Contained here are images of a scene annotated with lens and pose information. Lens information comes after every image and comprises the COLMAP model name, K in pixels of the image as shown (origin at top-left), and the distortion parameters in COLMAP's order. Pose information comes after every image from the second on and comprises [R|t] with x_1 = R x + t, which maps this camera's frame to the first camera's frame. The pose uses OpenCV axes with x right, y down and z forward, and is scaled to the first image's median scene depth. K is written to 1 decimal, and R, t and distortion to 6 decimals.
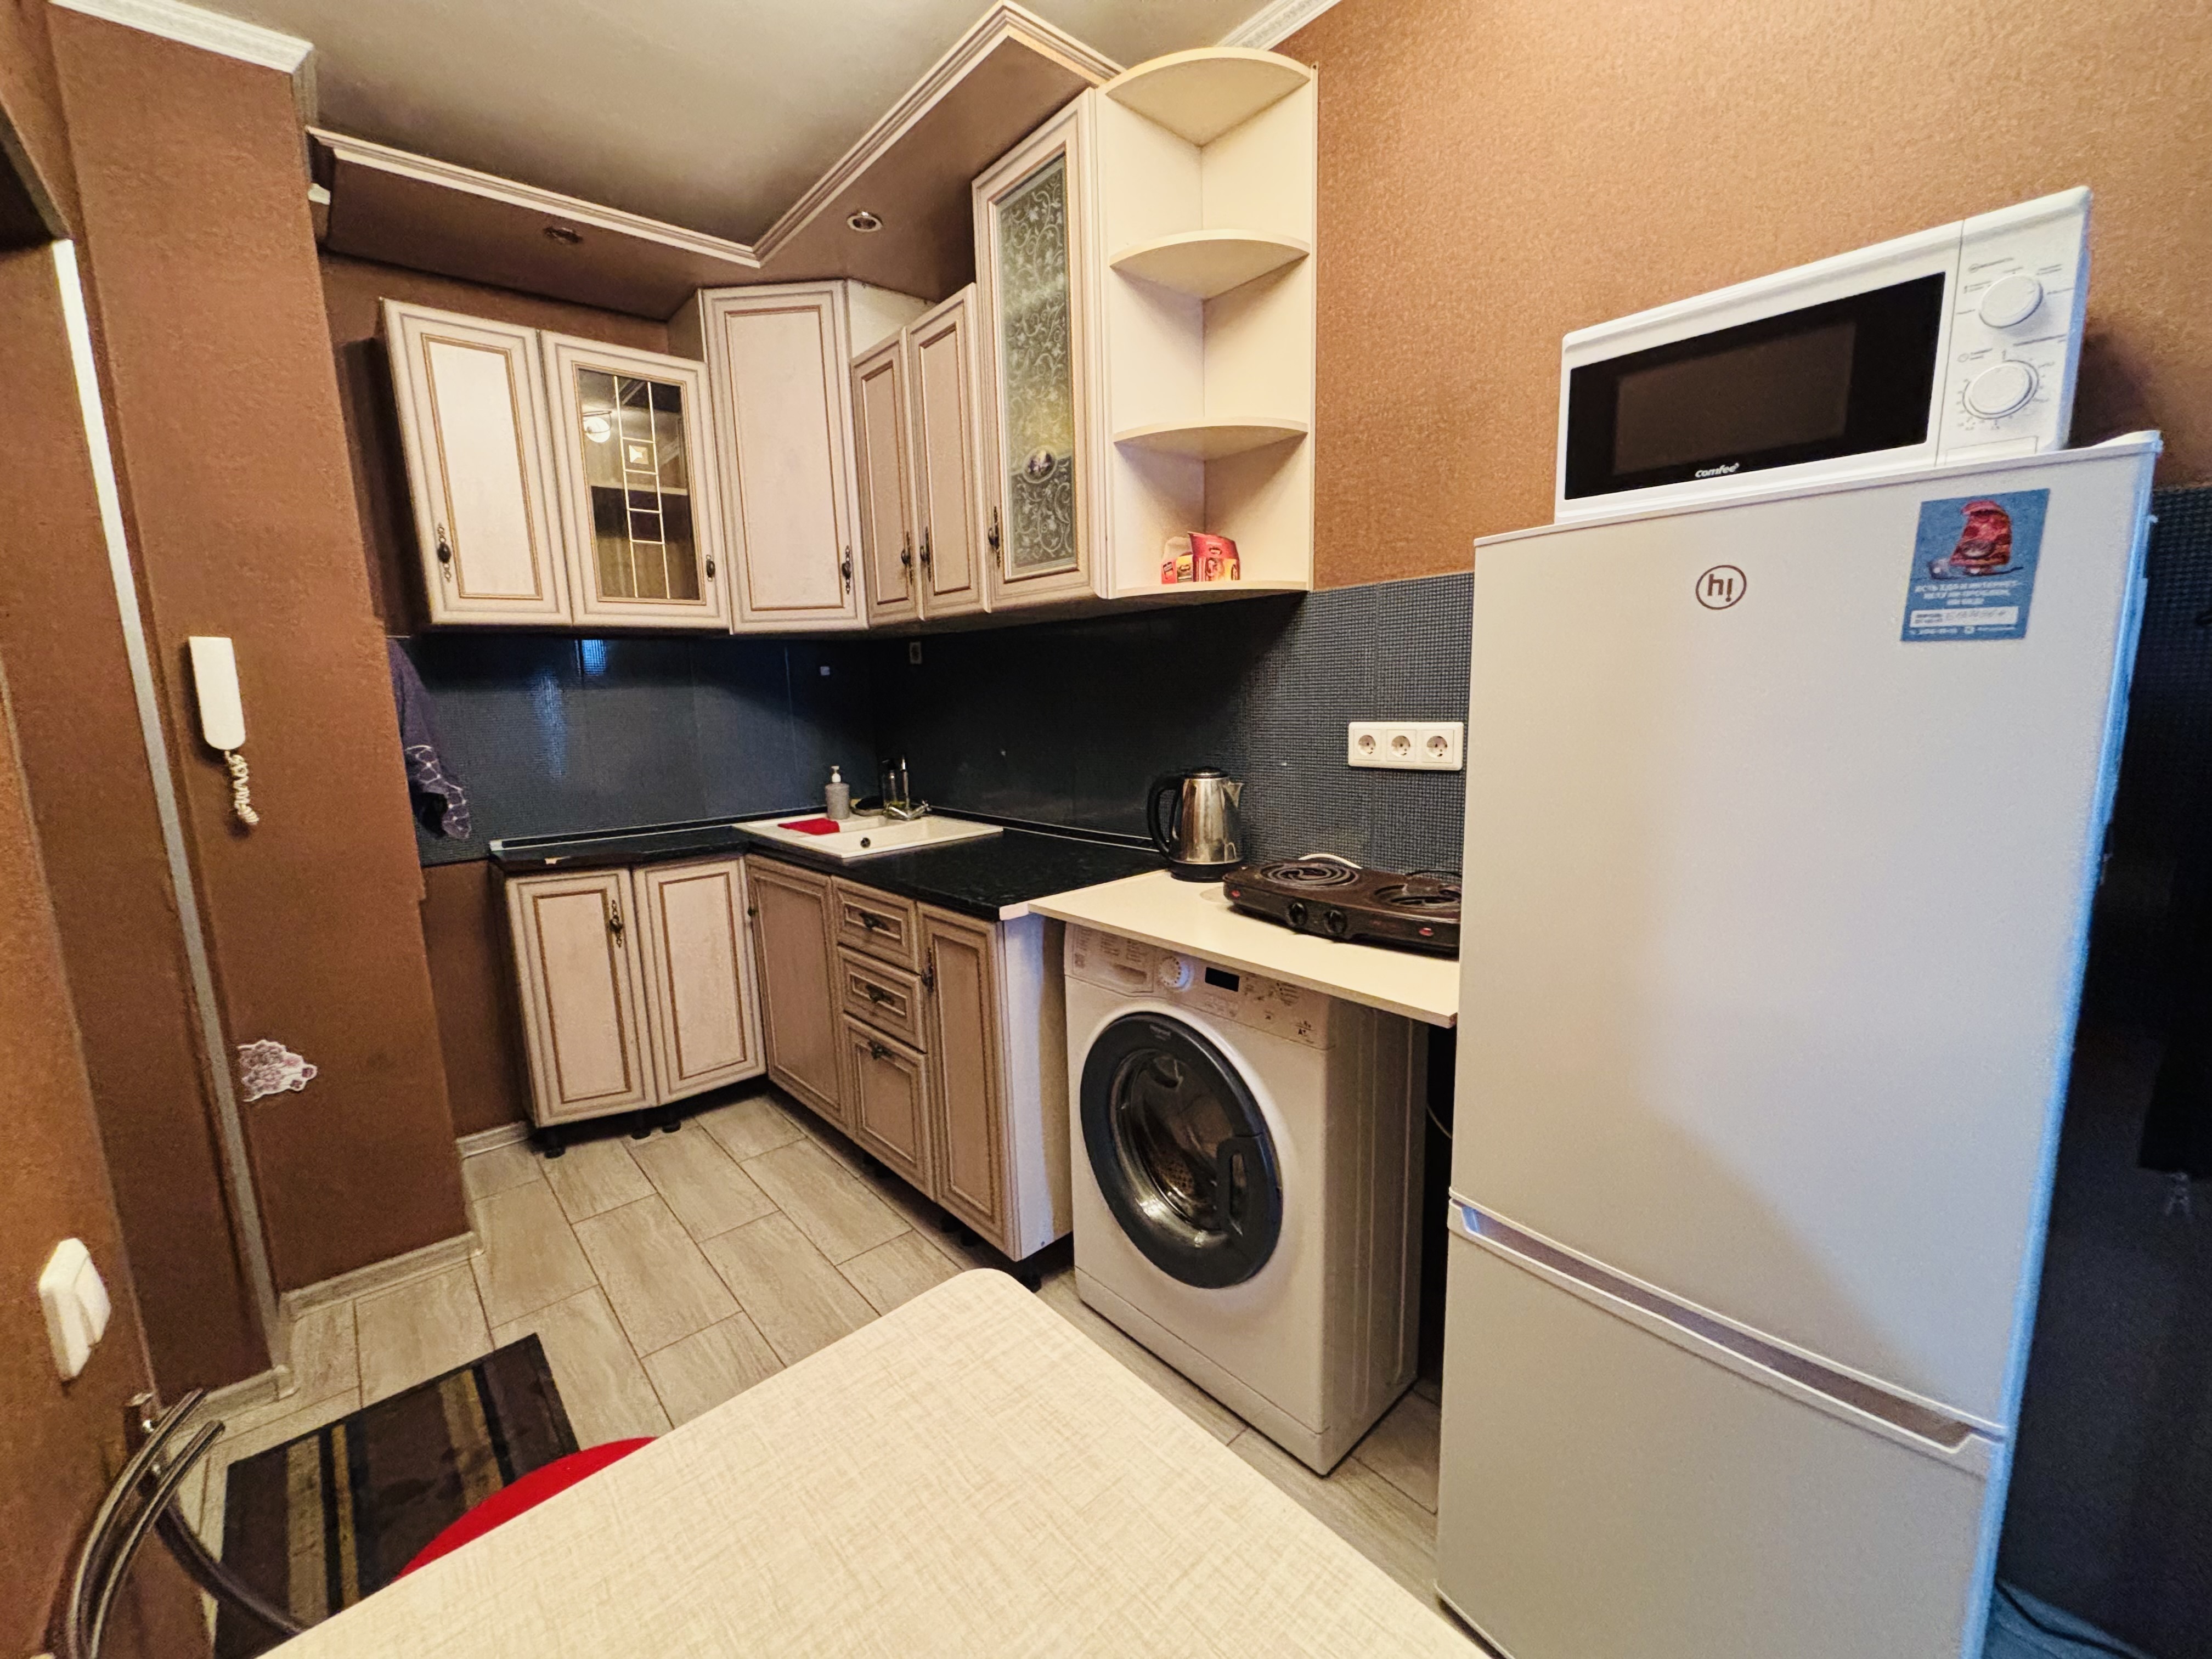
lens RADIAL K [[887.7, 0, 1106.0], [0, 887.7, 829.5], [0, 0, 1]] dist [0.000425, 0.000014]
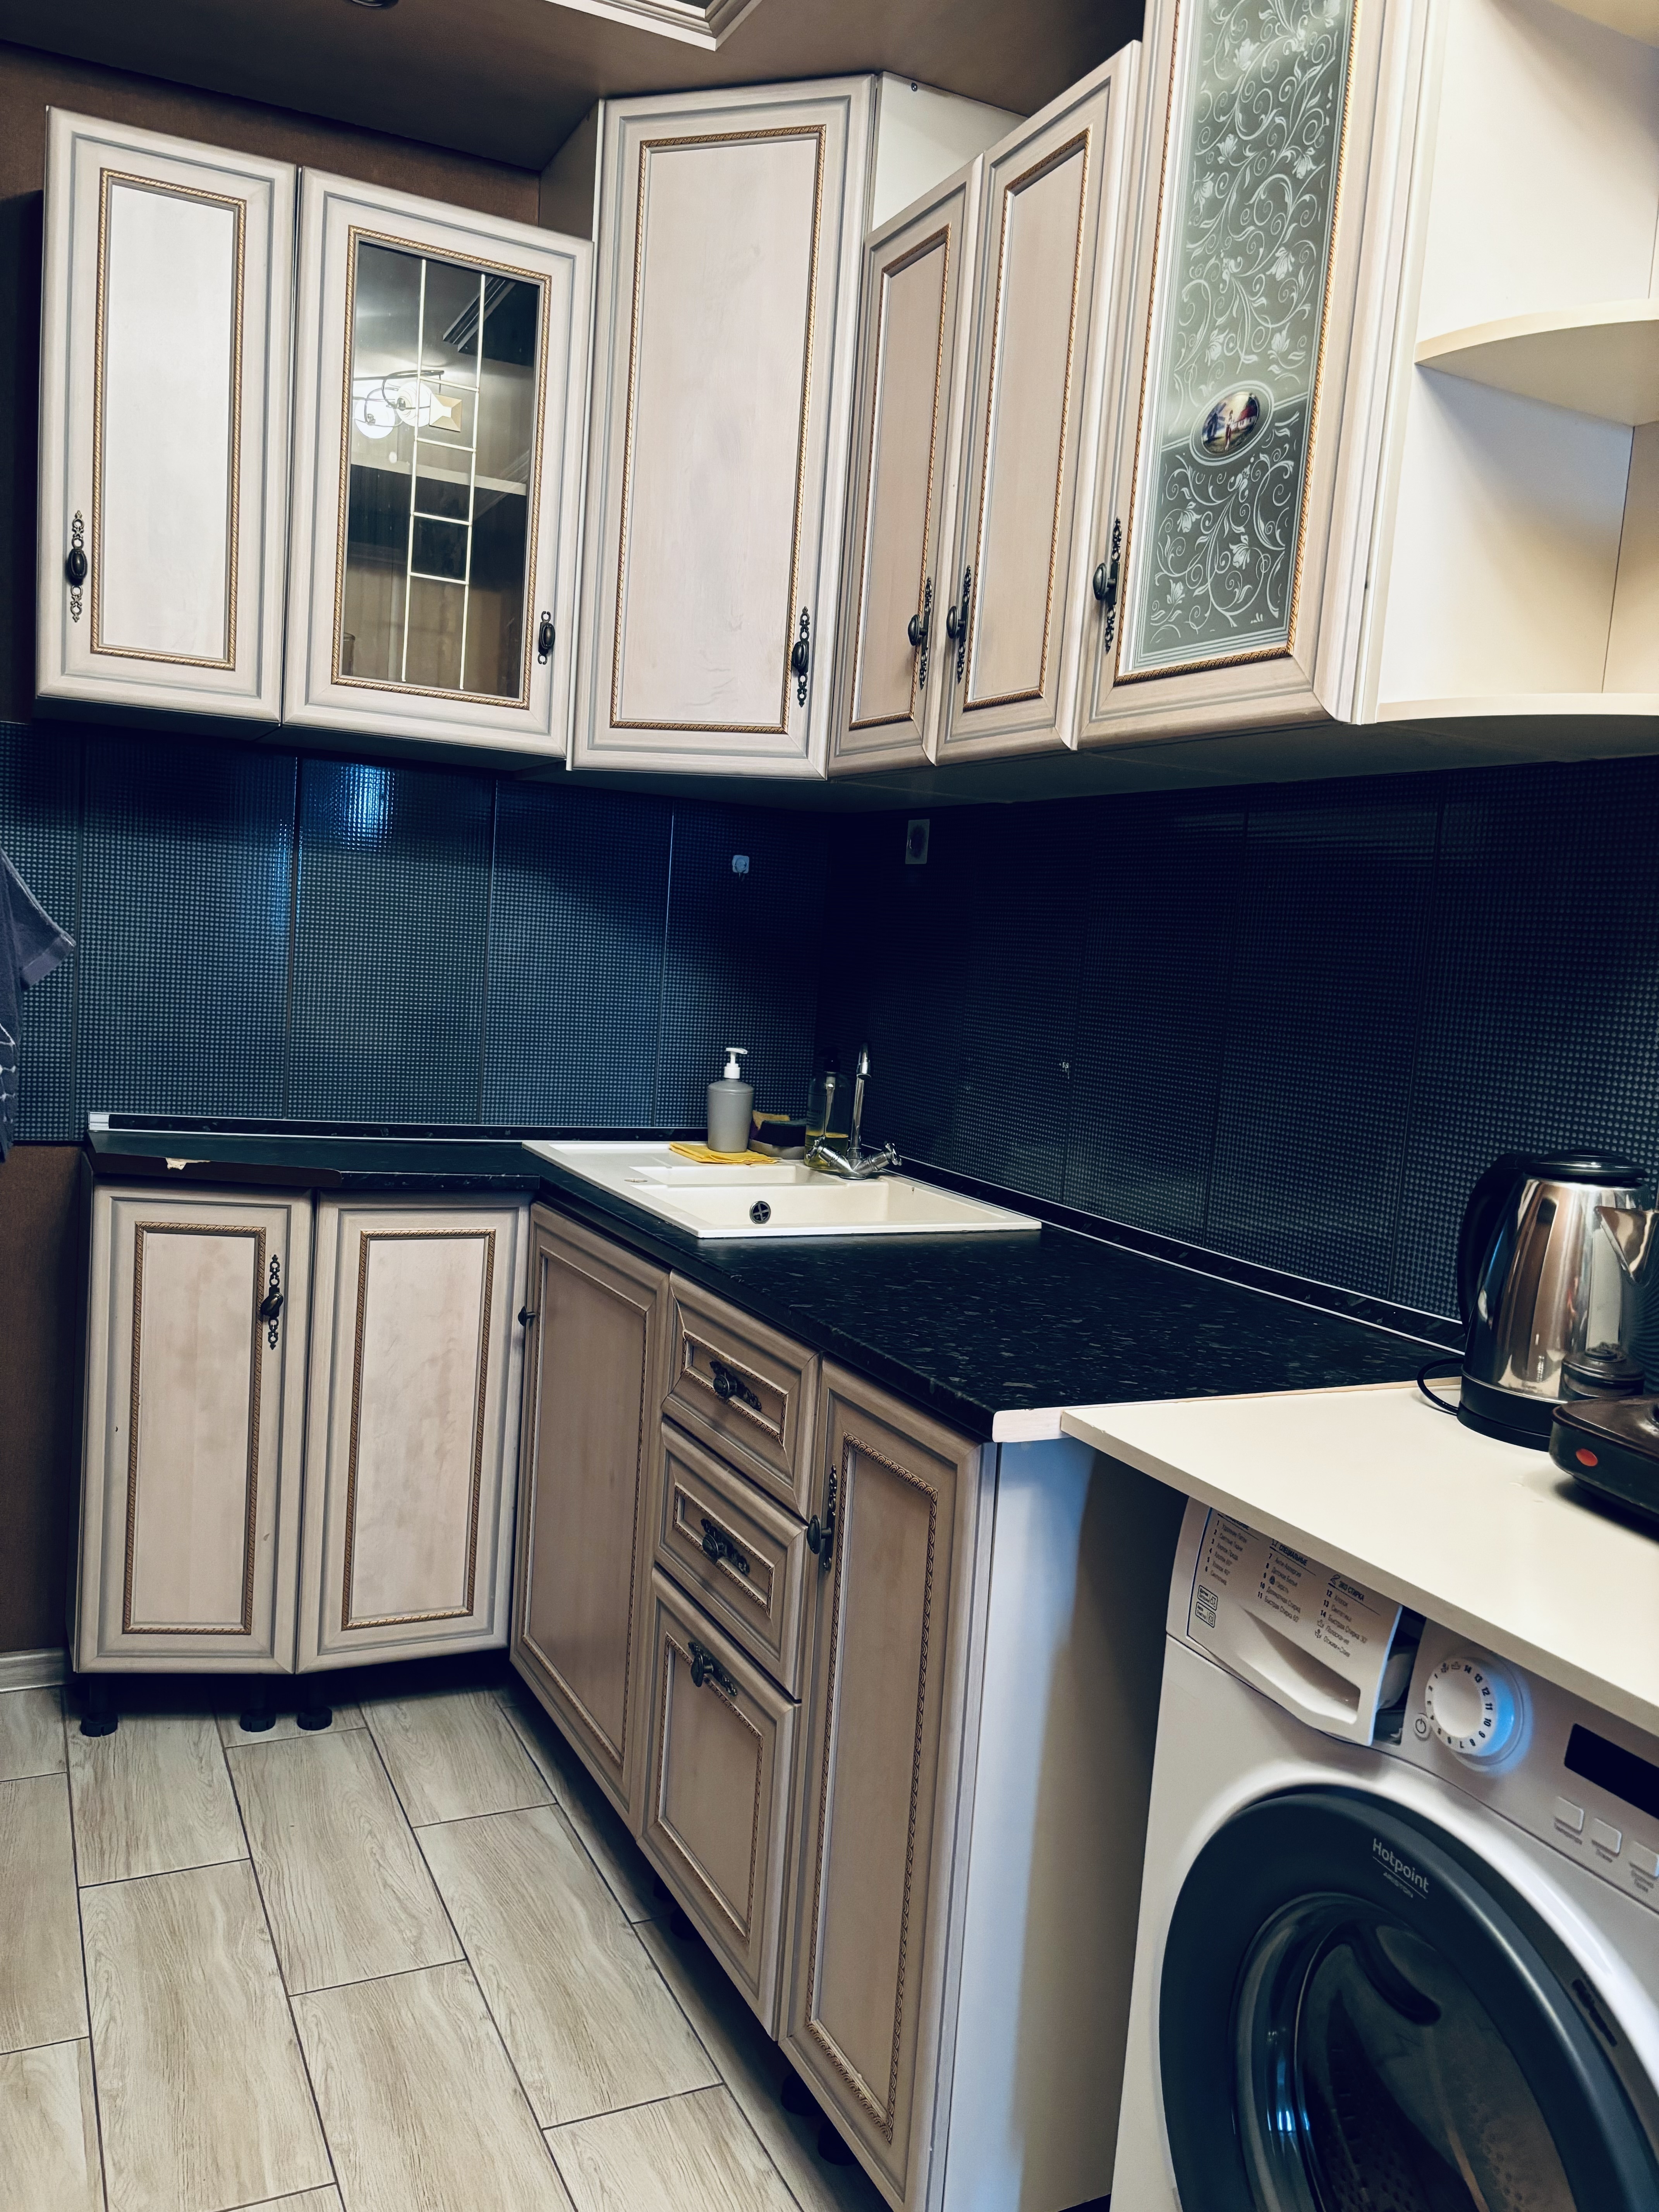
lens RADIAL K [[1662.7, 0, 829.5], [0, 1662.7, 1106.0], [0, 0, 1]] dist [0.056782, -0.068886]
pose [[0.956775, 0.124034, -0.263054, -0.003236], [-0.141866, 0.988631, -0.049836, -0.003418], [0.253882, 0.085001, 0.963493, 0.150405]]
